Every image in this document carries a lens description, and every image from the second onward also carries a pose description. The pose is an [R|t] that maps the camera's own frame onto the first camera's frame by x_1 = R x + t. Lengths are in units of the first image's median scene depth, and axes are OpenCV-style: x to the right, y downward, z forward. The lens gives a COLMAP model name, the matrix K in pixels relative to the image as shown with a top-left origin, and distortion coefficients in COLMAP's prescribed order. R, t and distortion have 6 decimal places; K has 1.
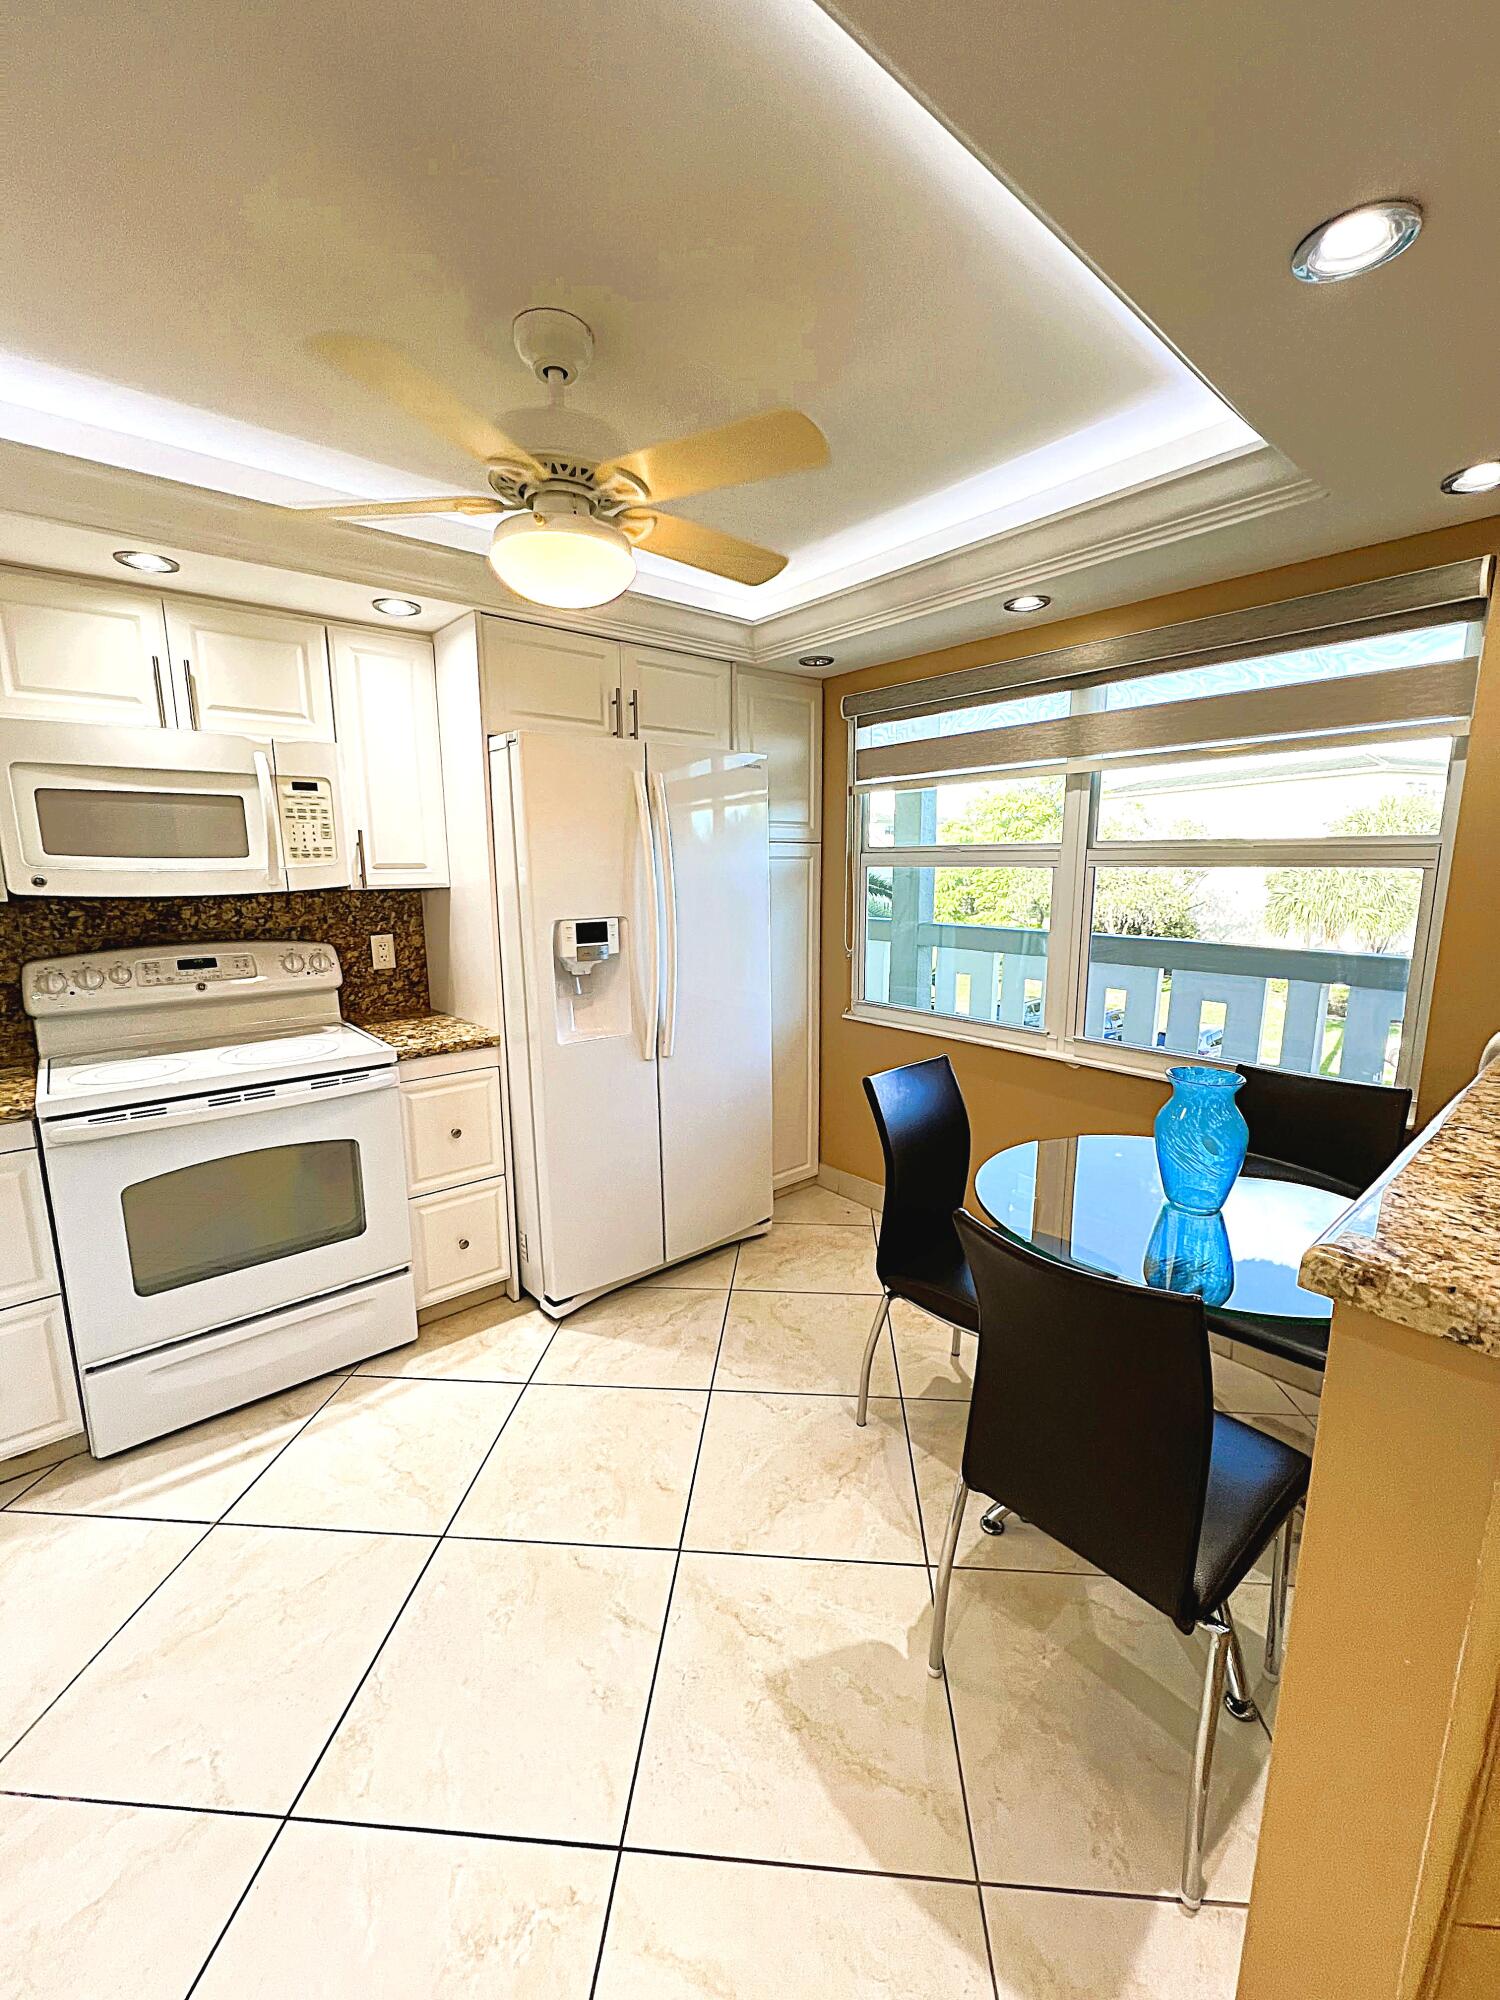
lens RADIAL K [[795.9, 0, 751.9], [0, 795.9, 996.5], [0, 0, 1]] dist [-0.003043, 0.001007]
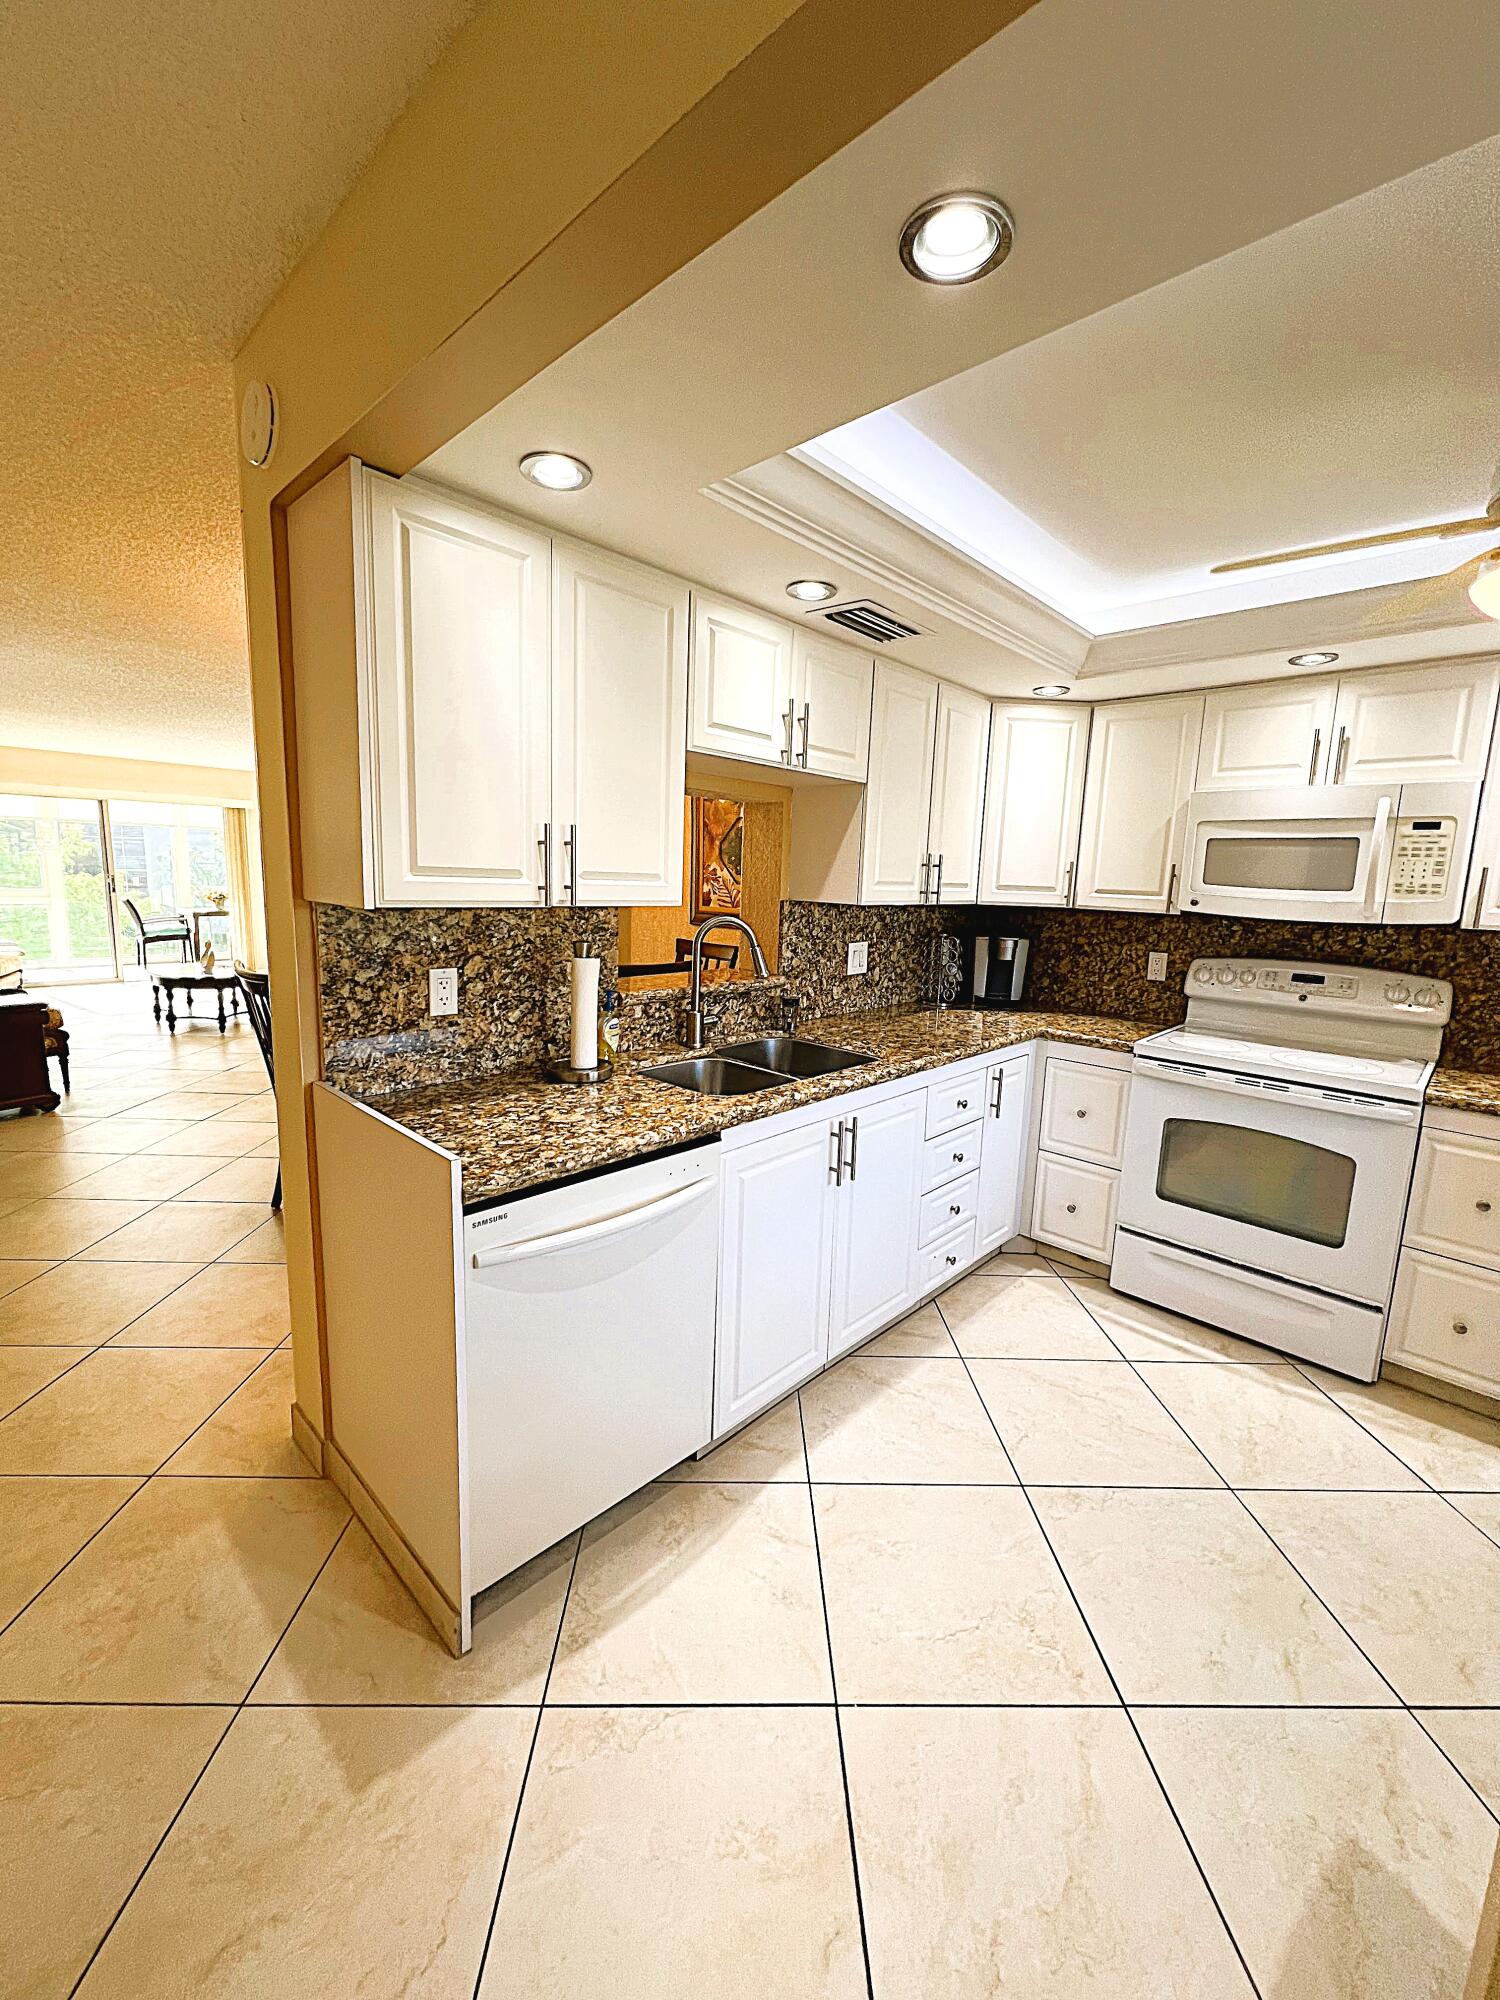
lens RADIAL K [[795.9, 0, 754.7], [0, 795.9, 996.3], [0, 0, 1]] dist [-0.003043, 0.001007]
pose [[0.101880, 0.163151, -0.981327, 0.407102], [-0.200311, 0.969619, 0.140409, -0.017927], [0.974421, 0.182266, 0.131466, 0.048025]]
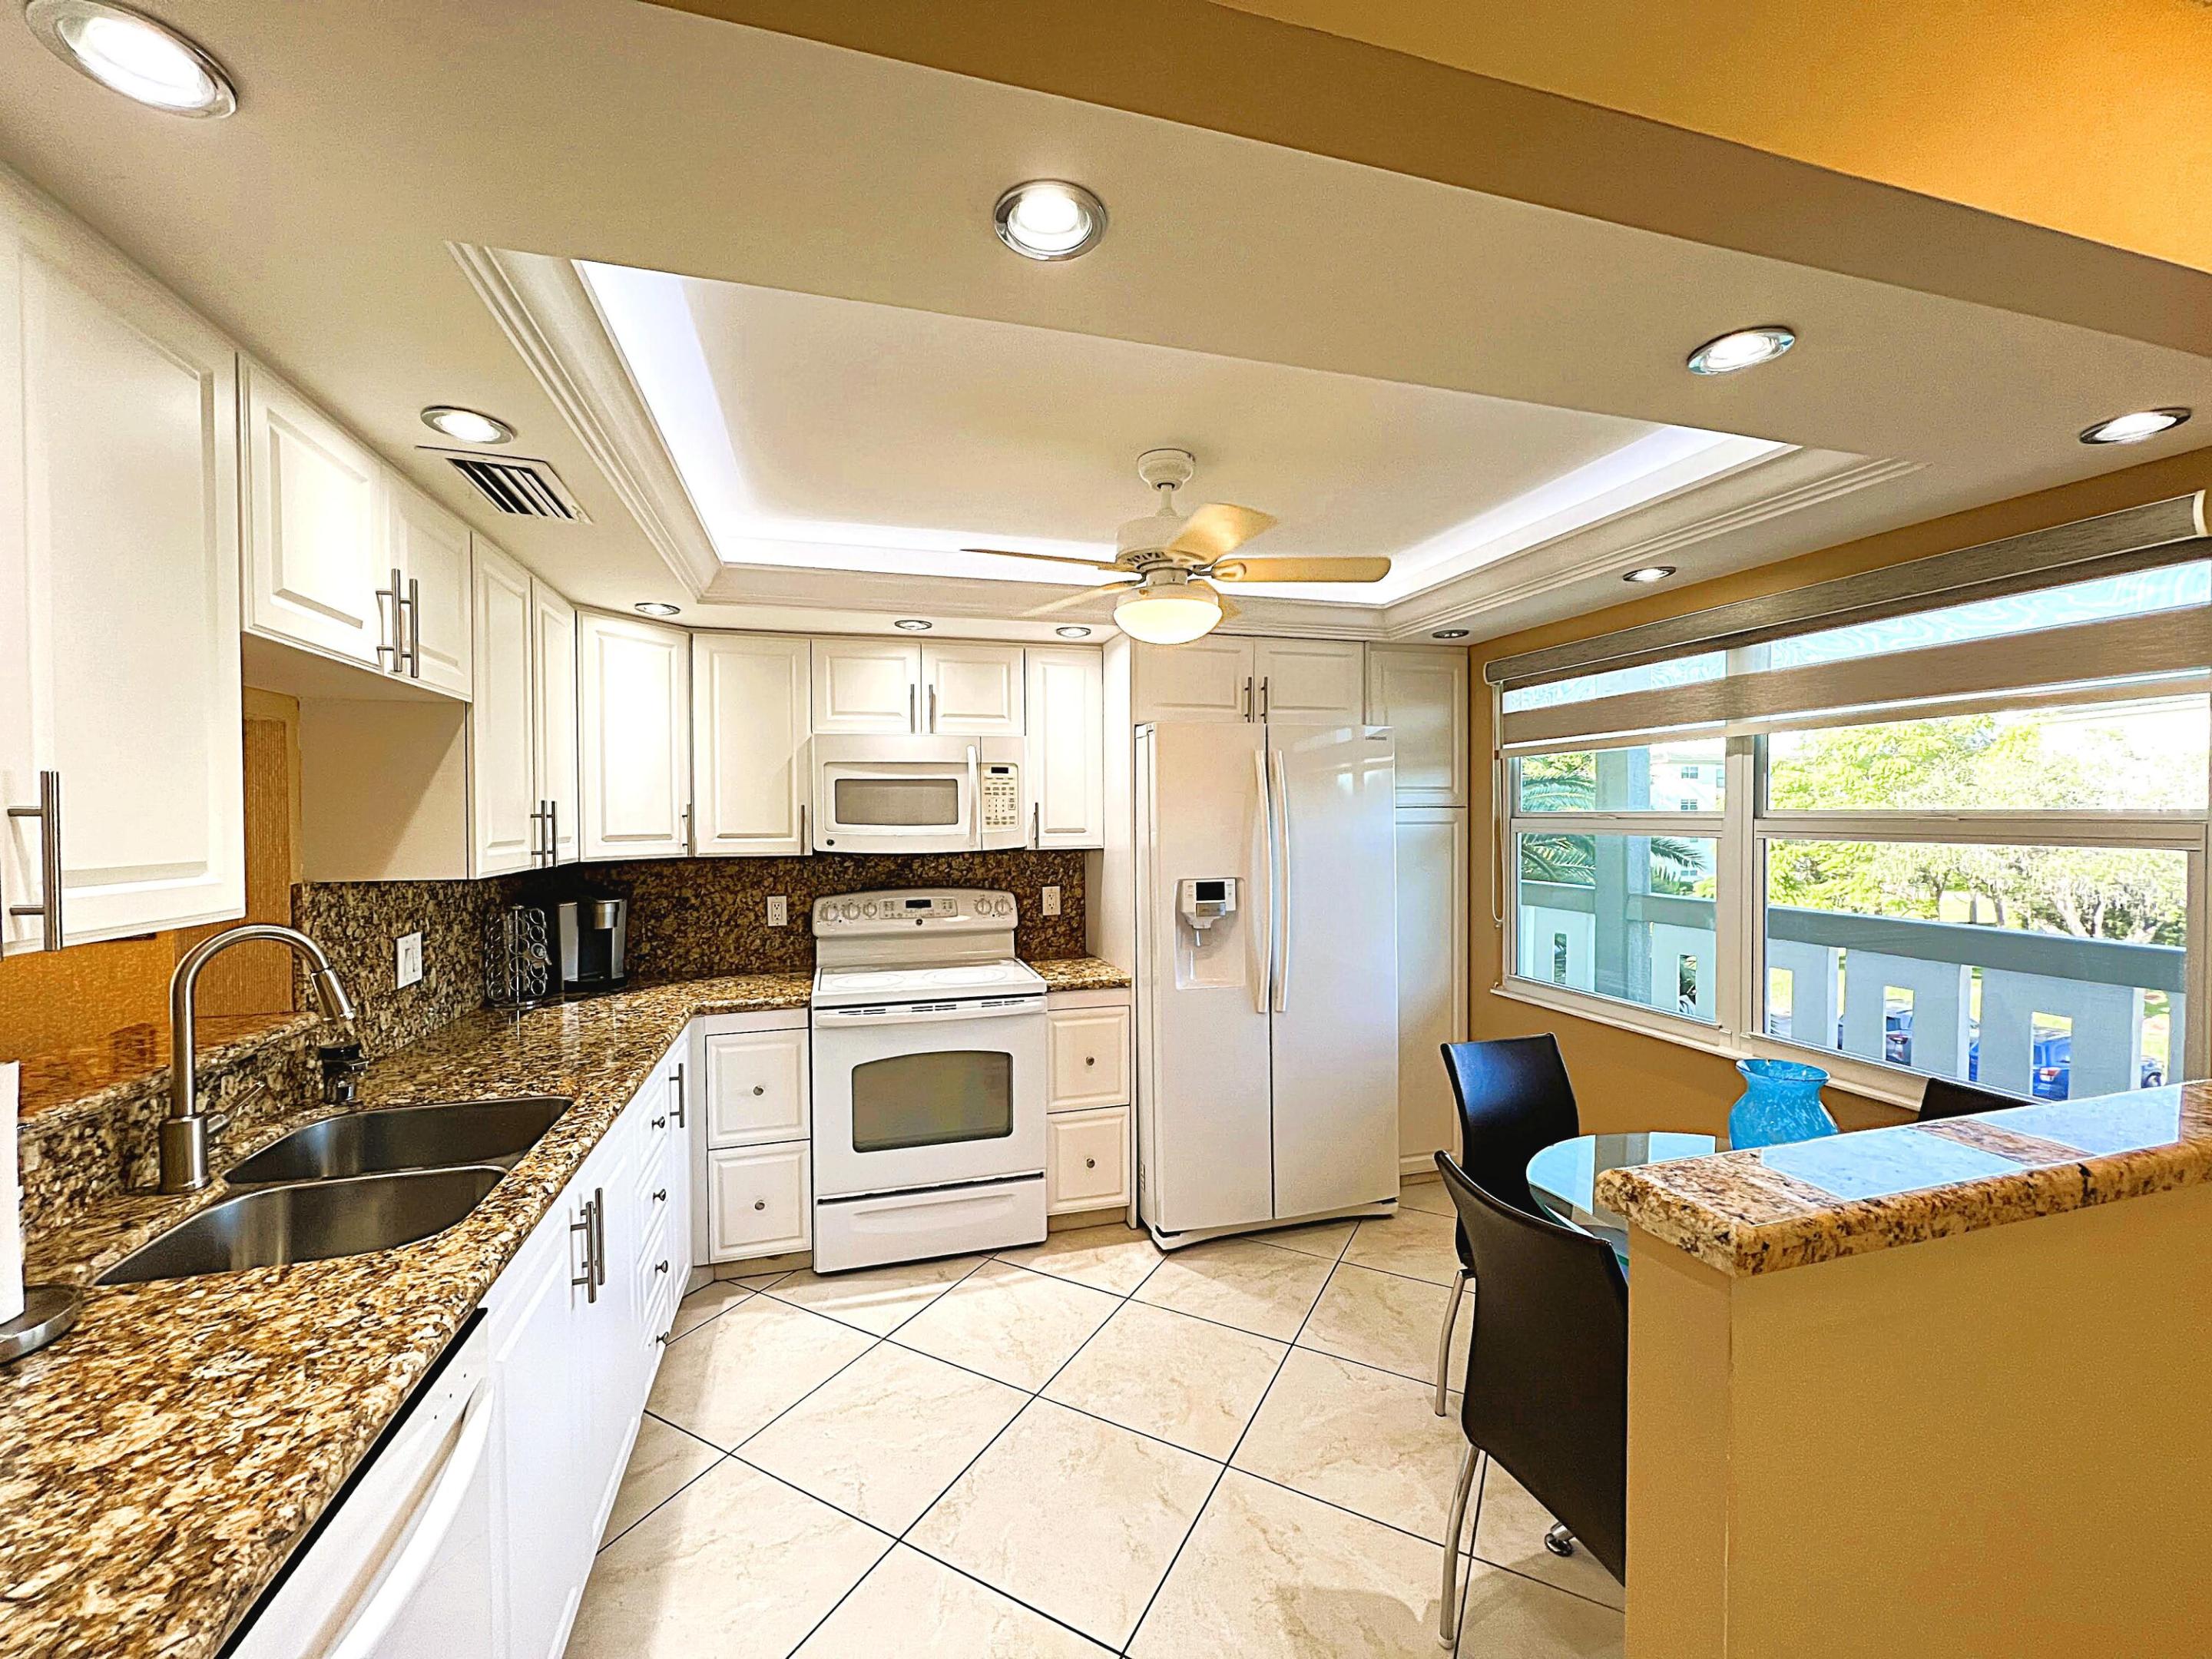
lens RADIAL K [[880.3, 0, 1101.4], [0, 880.3, 825.3], [0, 0, 1]] dist [-0.003043, 0.001007]
pose [[0.911055, 0.006528, -0.412234, 0.178497], [-0.068763, 0.988275, -0.136321, 0.007732], [0.406510, 0.152543, 0.900822, -0.207968]]
